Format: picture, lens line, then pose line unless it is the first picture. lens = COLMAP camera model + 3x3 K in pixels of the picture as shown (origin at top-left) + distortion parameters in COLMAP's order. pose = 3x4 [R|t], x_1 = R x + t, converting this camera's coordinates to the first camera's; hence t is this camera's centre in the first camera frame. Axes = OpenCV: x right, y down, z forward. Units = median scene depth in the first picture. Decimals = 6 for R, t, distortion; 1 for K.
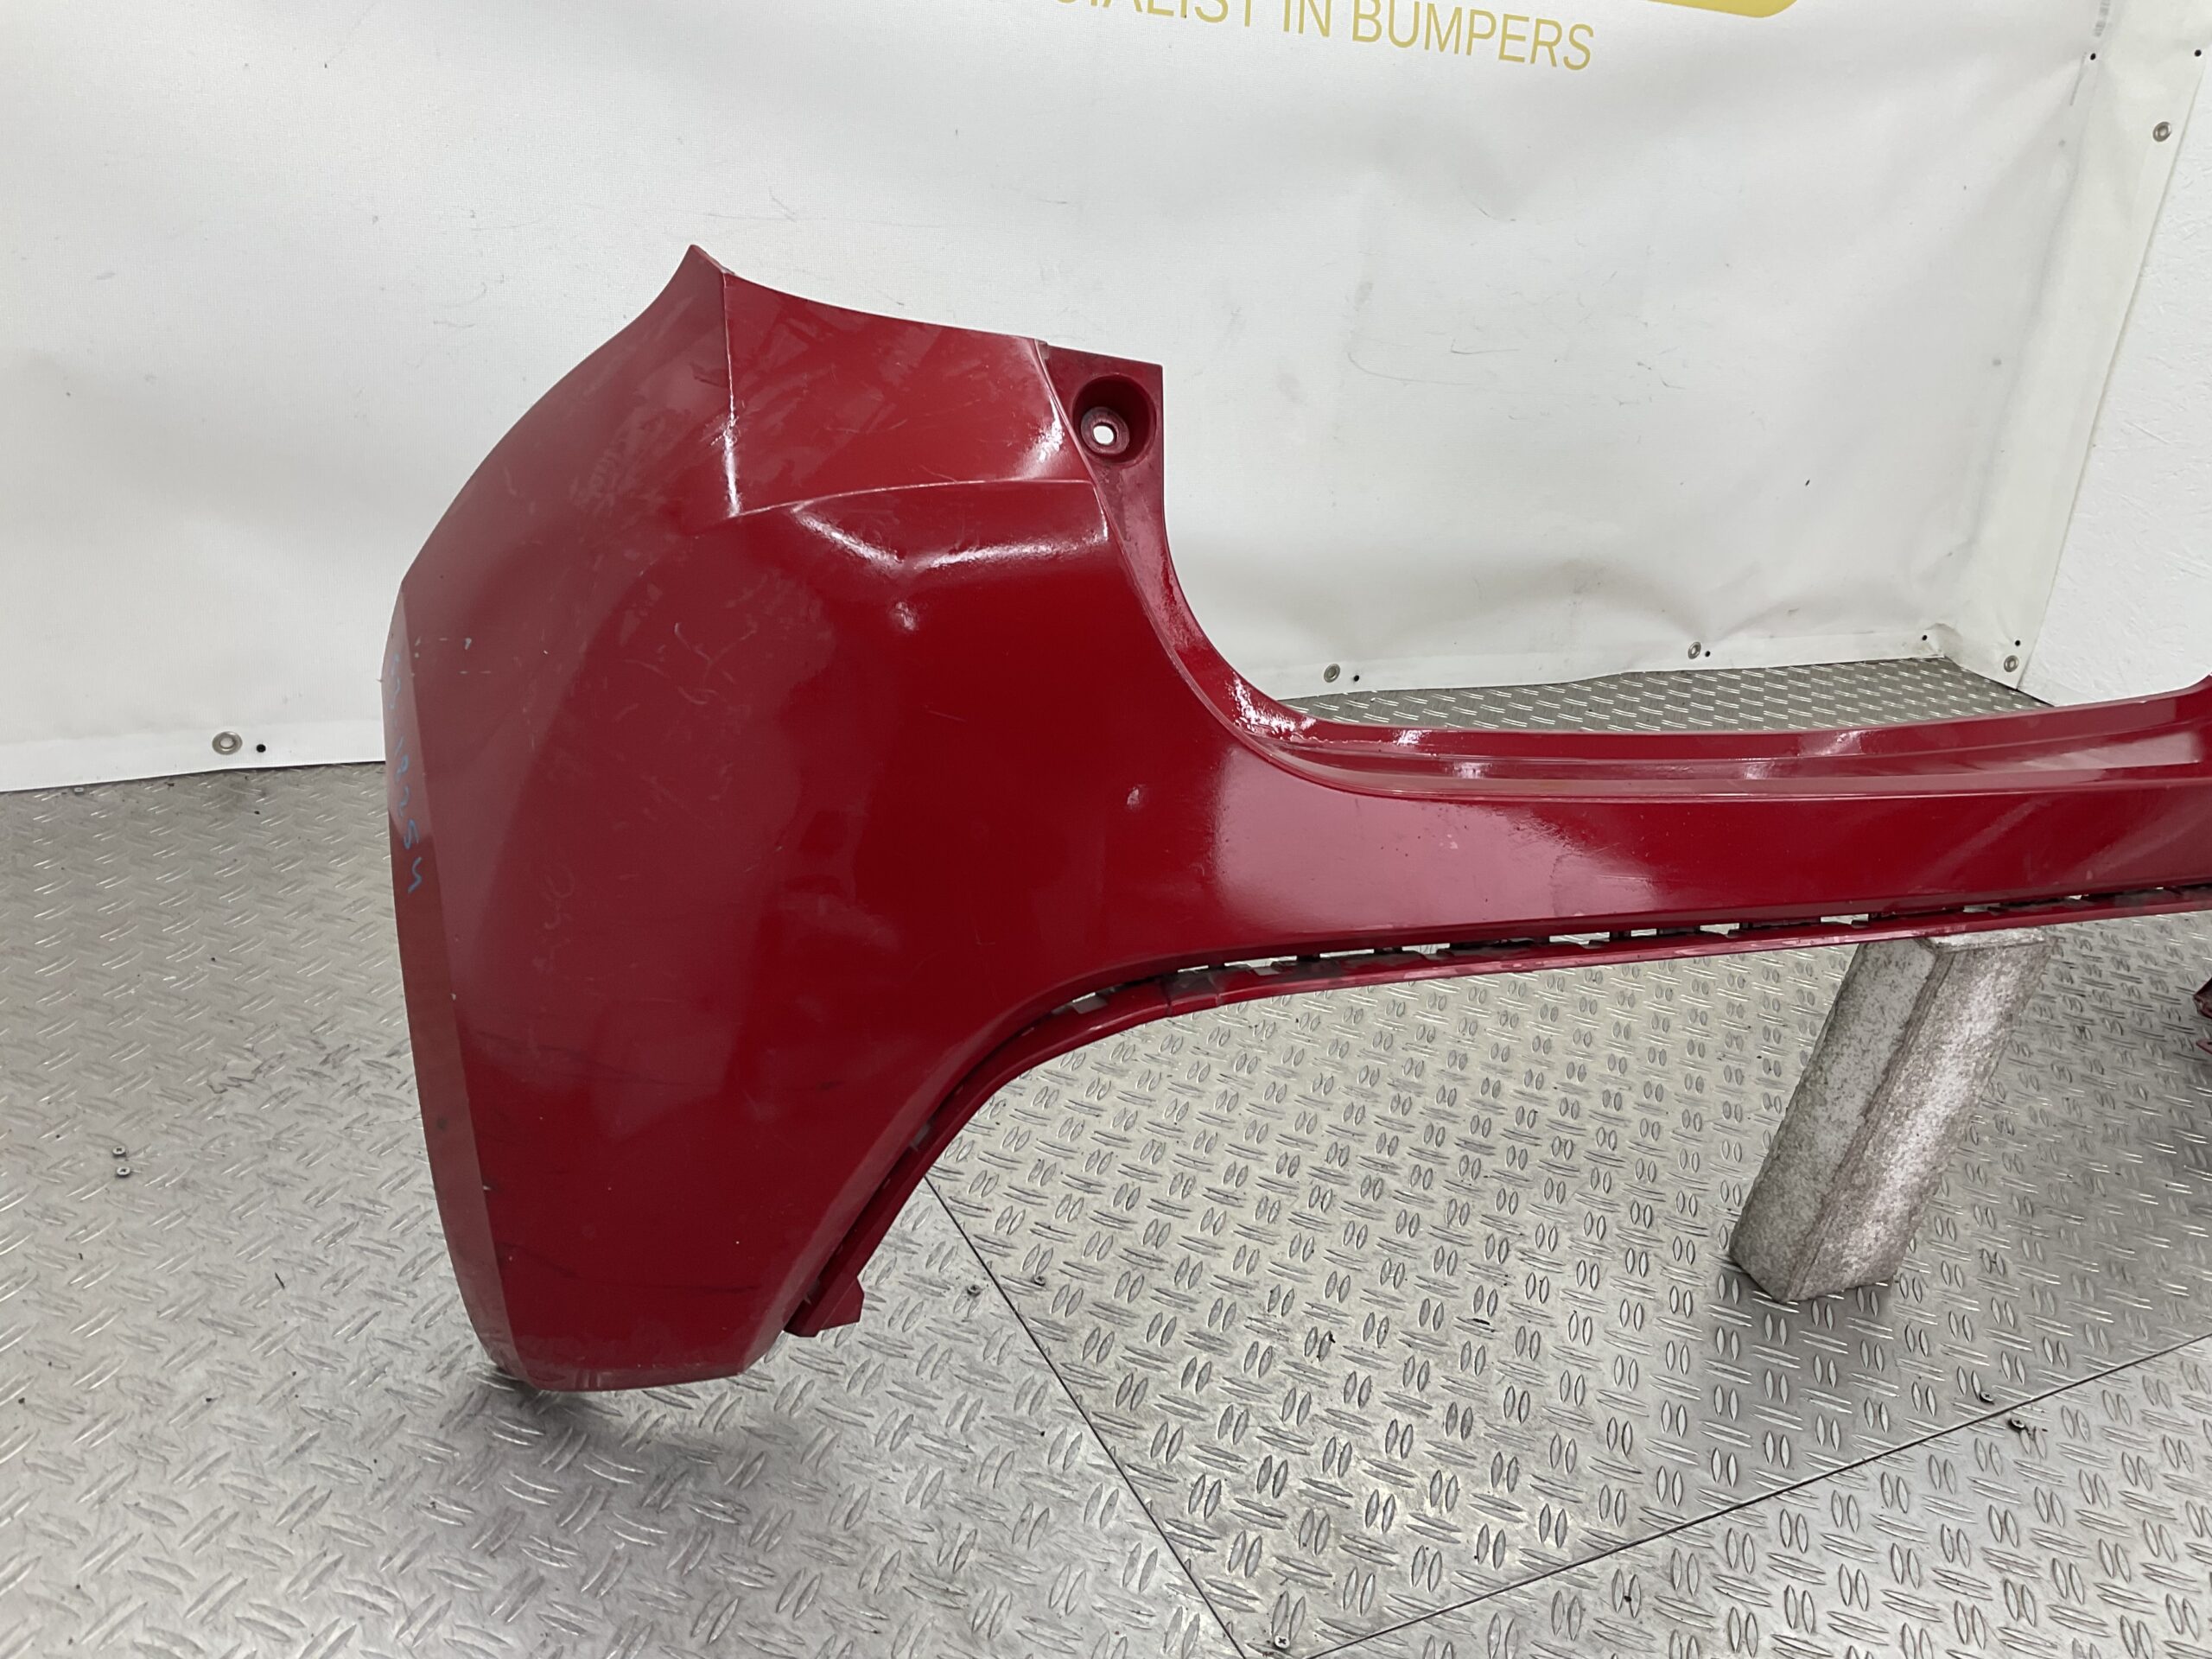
lens RADIAL K [[1788.0, 0, 1109.5], [0, 1788.0, 844.1], [0, 0, 1]] dist [0.137695, -0.304124]
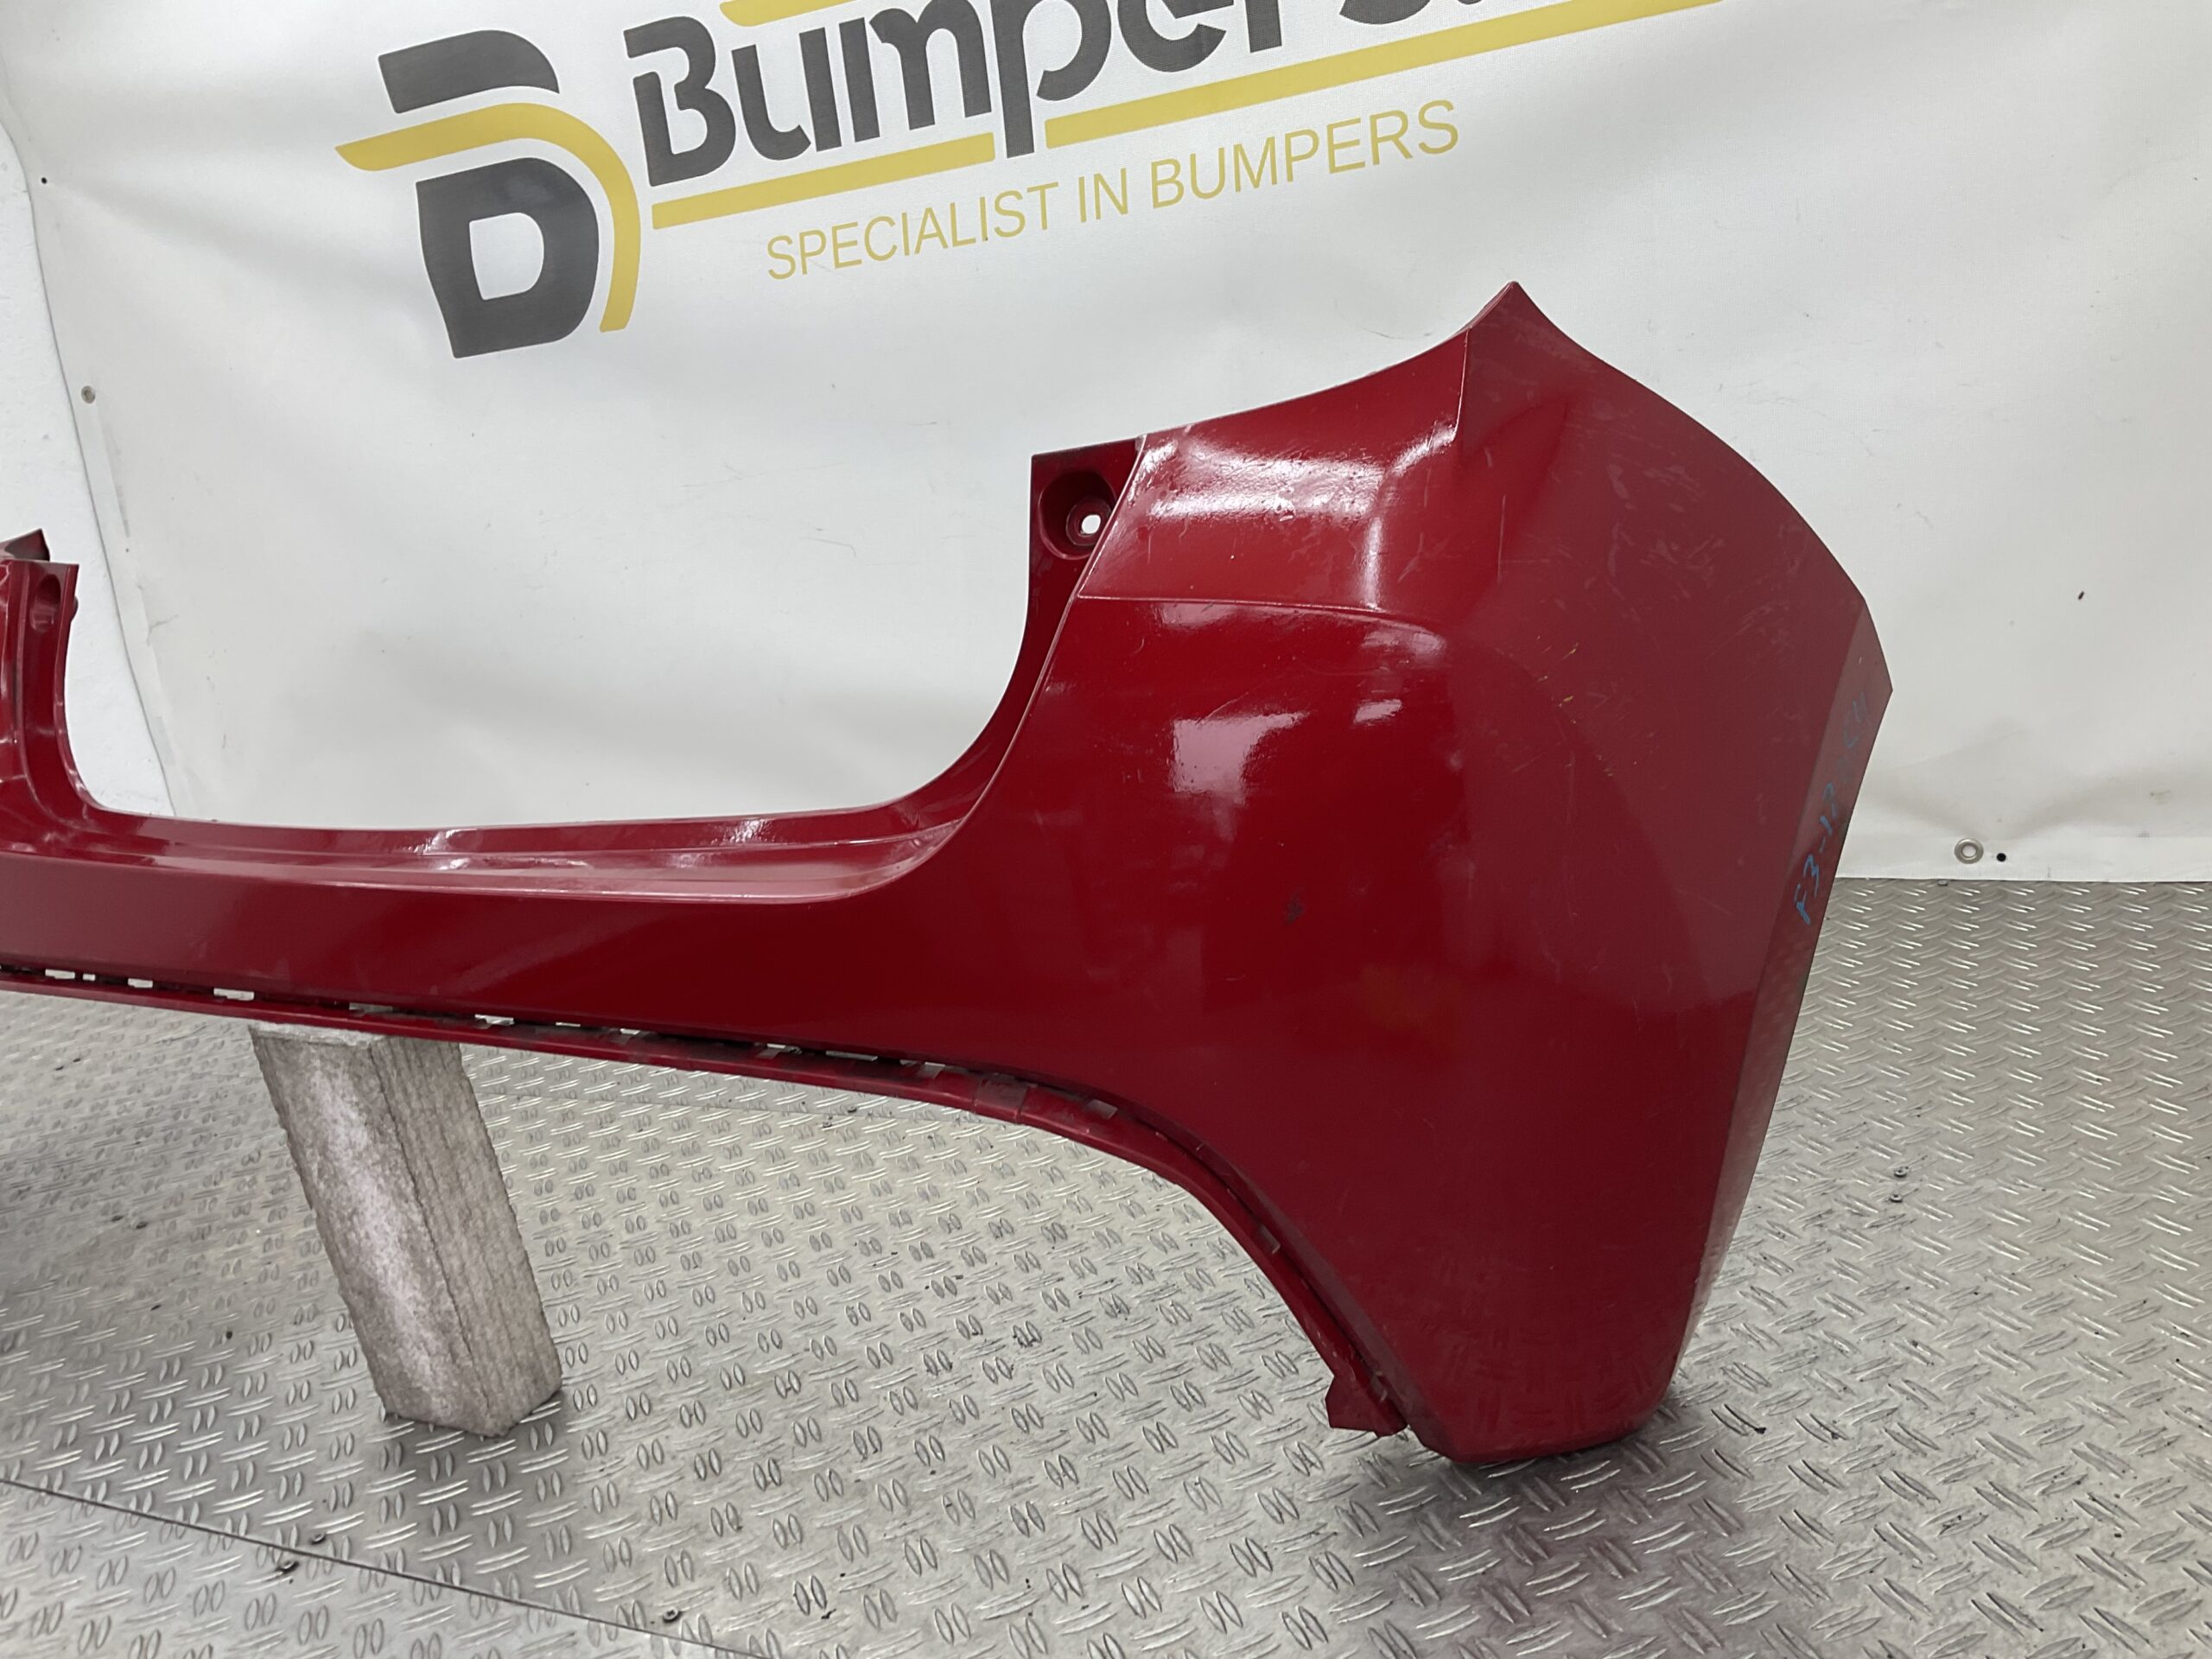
lens RADIAL K [[1788.0, 0, 1109.5], [0, 1788.0, 844.1], [0, 0, 1]] dist [0.137695, -0.304124]
pose [[0.576027, 0.012406, -0.817336, 0.901979], [-0.132524, 0.988074, -0.078401, -0.016991], [0.806616, 0.153478, 0.570802, 0.451386]]
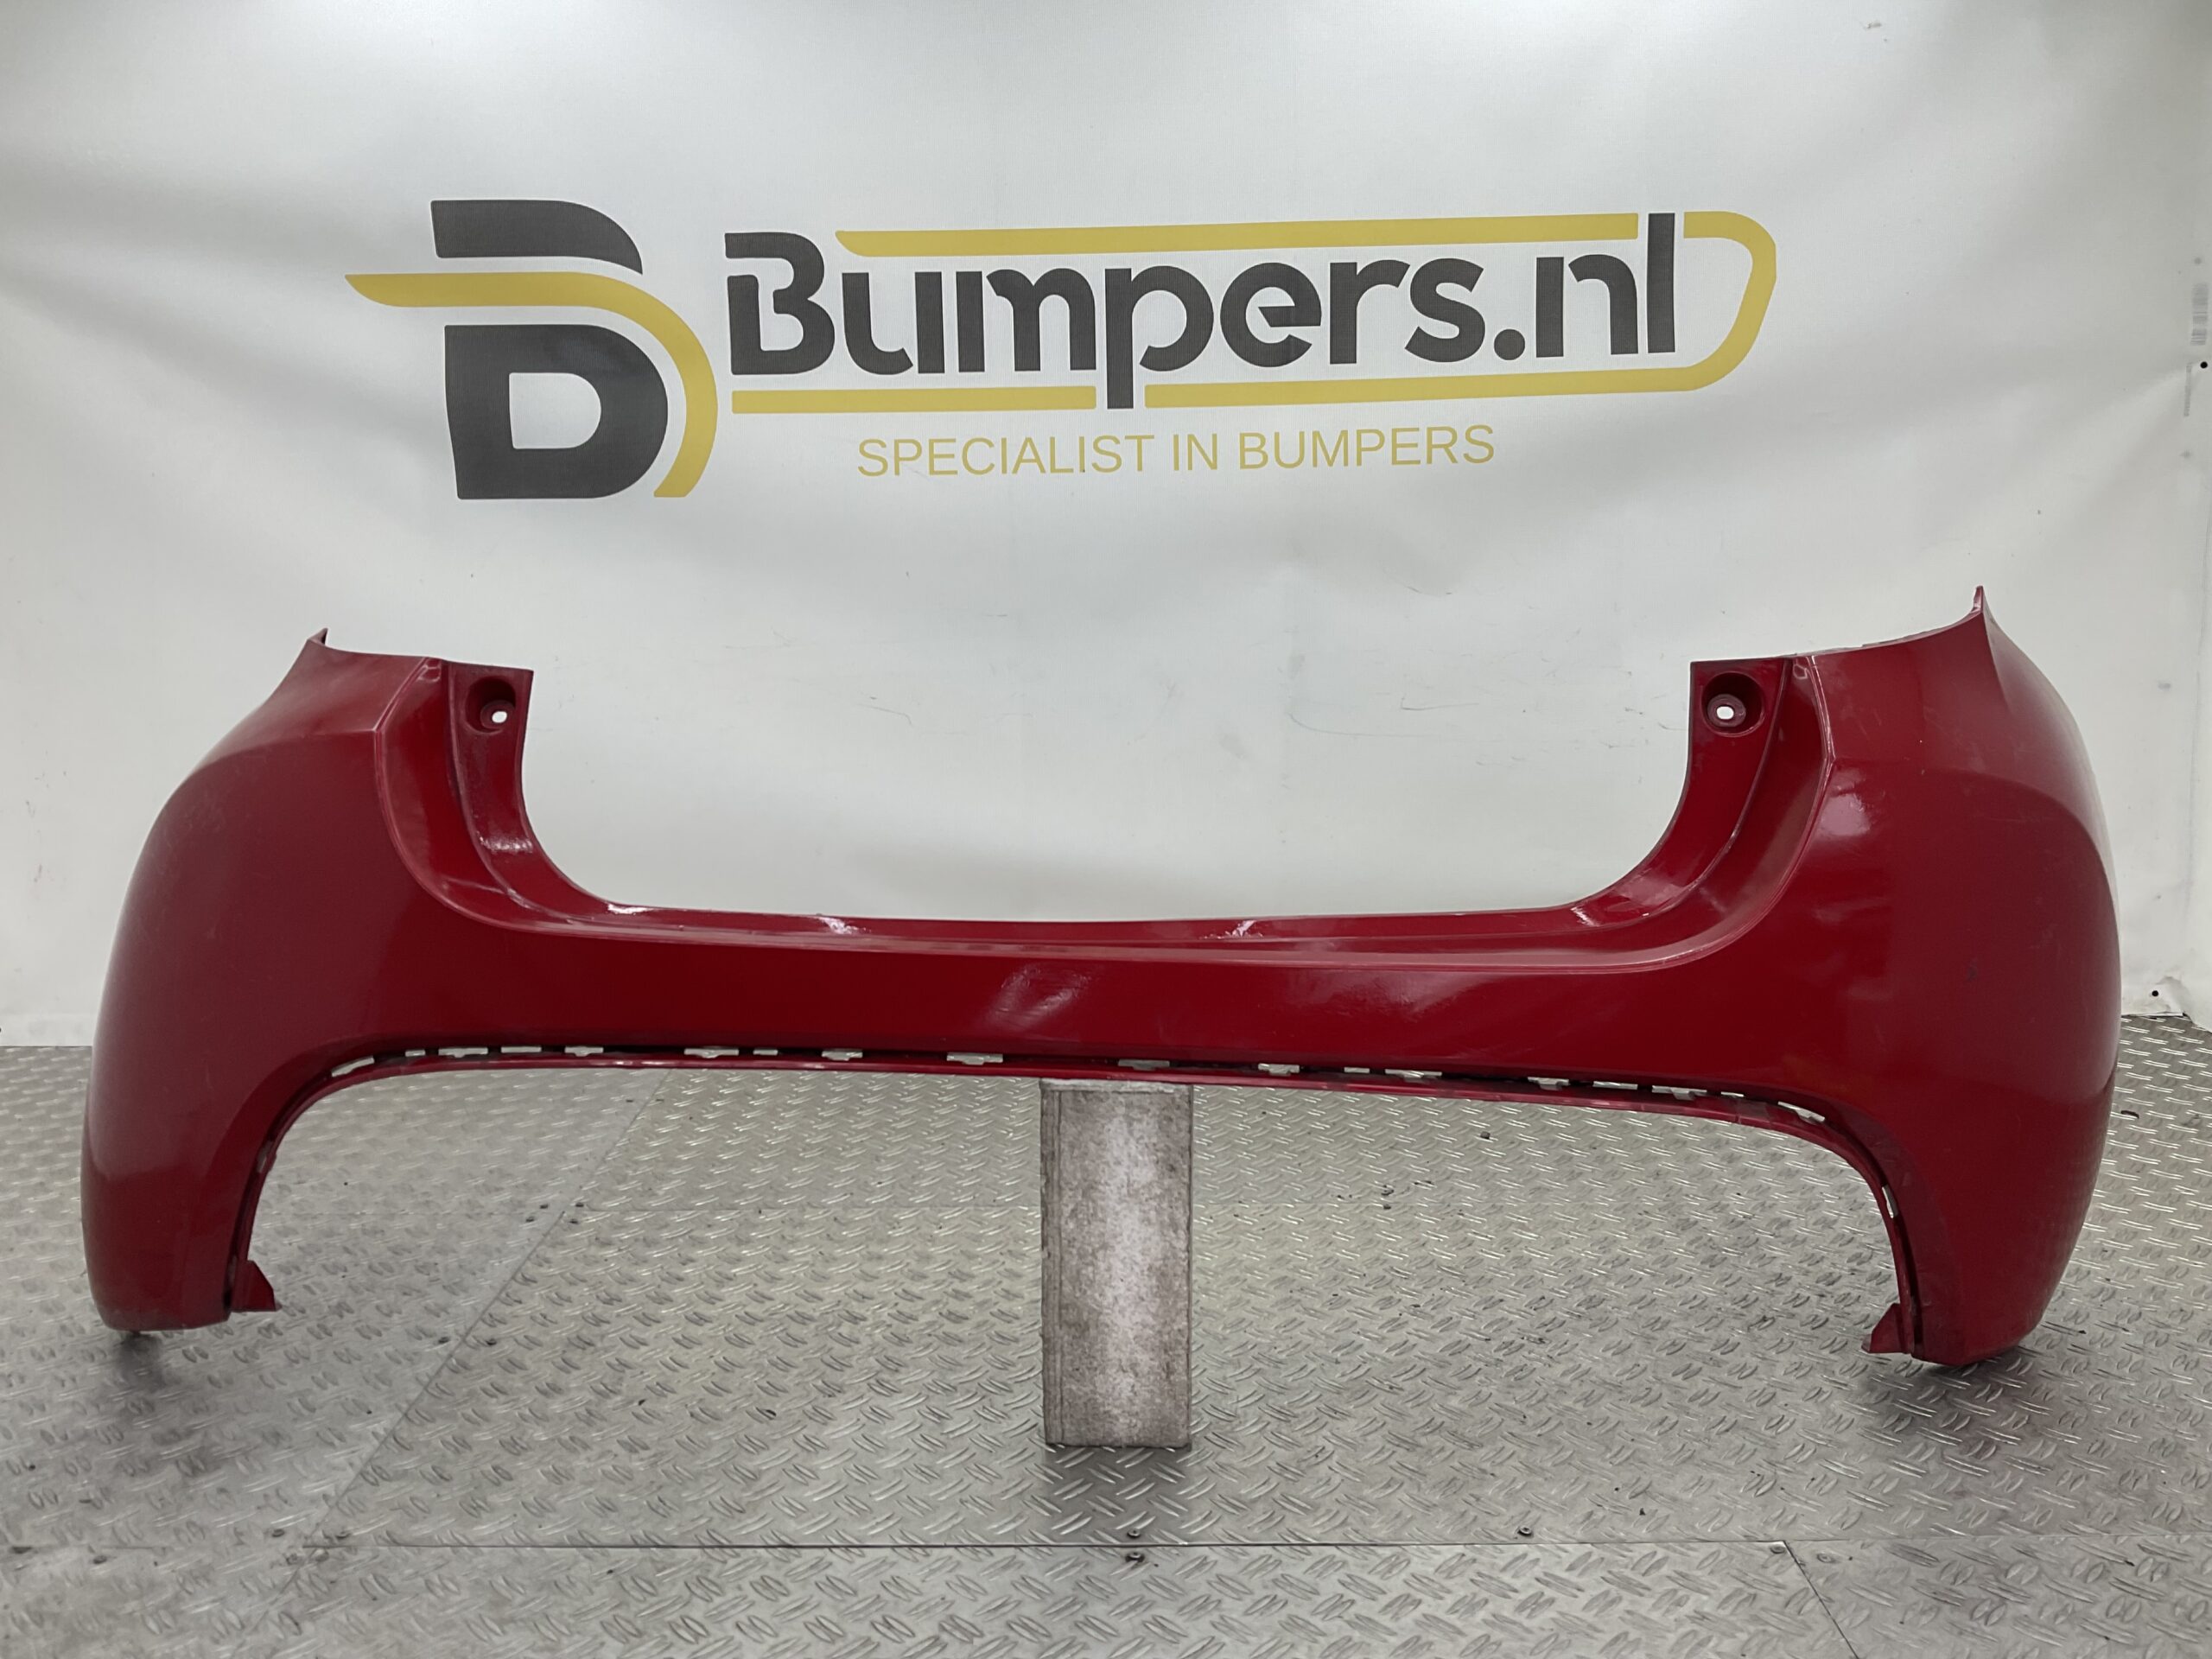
lens RADIAL K [[1788.0, 0, 1109.5], [0, 1788.0, 844.1], [0, 0, 1]] dist [0.137695, -0.304124]
pose [[0.872041, -0.048285, -0.487046, 0.616352], [-0.085506, 0.964788, -0.248744, 0.110377], [0.481906, 0.258560, 0.837205, 0.000611]]
